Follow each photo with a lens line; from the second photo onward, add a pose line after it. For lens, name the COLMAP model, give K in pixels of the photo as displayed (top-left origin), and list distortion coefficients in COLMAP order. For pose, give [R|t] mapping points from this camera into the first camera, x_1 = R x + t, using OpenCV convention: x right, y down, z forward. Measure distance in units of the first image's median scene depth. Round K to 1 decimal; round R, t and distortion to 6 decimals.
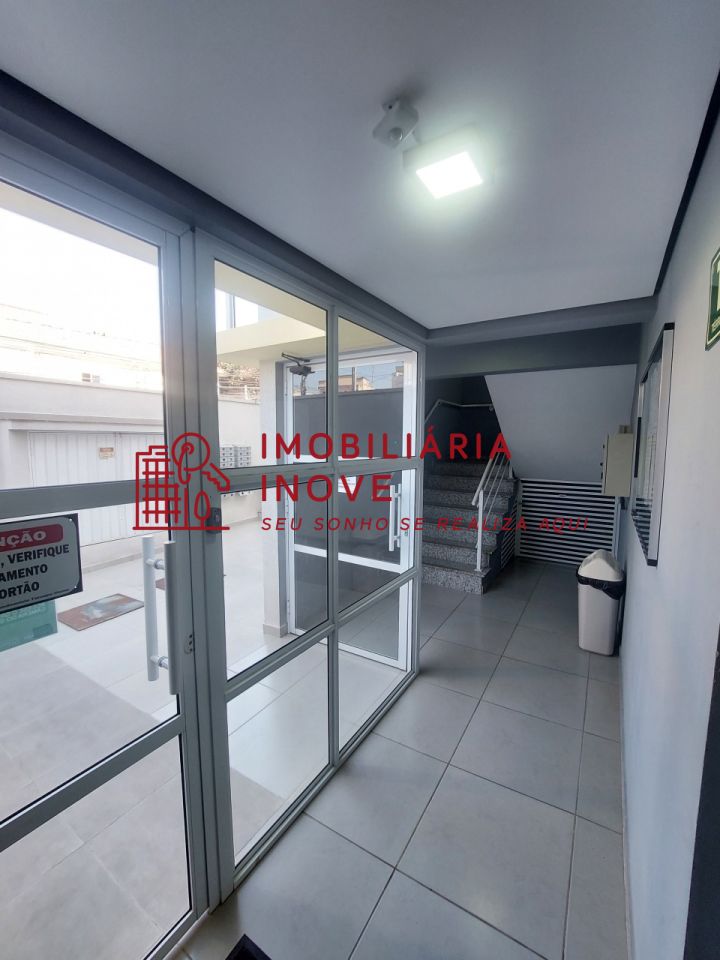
lens RADIAL K [[382.6, 0, 358.4], [0, 382.6, 479.0], [0, 0, 1]] dist [-0.024844, 0.000120]
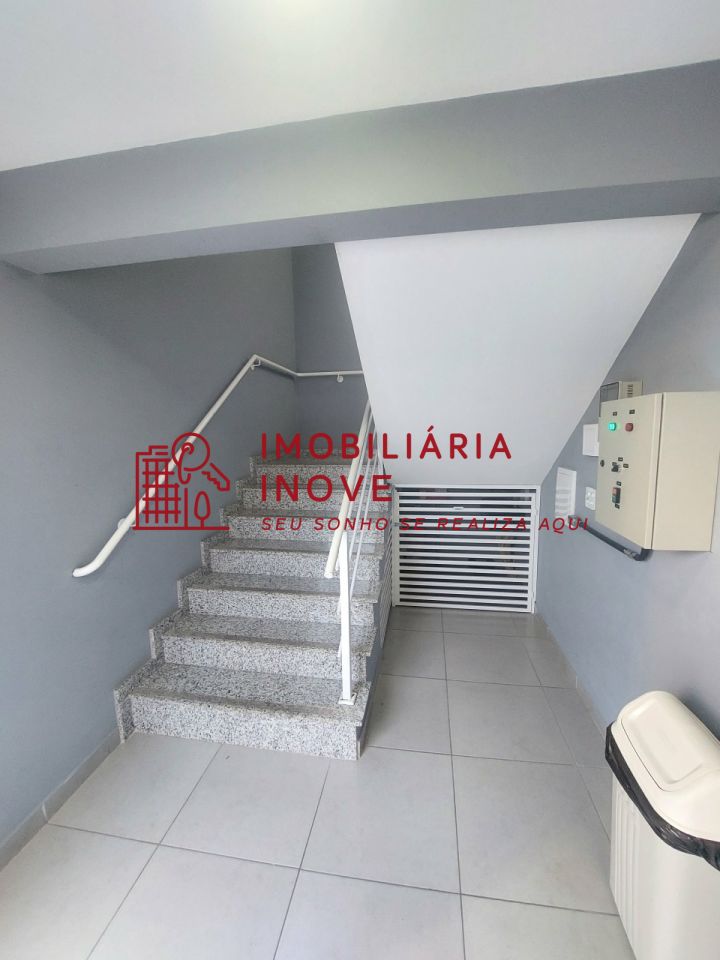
lens RADIAL K [[382.6, 0, 362.2], [0, 382.6, 484.5], [0, 0, 1]] dist [-0.024844, 0.000120]
pose [[0.919296, -0.075406, 0.386276, 0.166511], [0.064273, 0.997062, 0.041675, -0.037823], [-0.388283, -0.013484, 0.921441, 0.547866]]
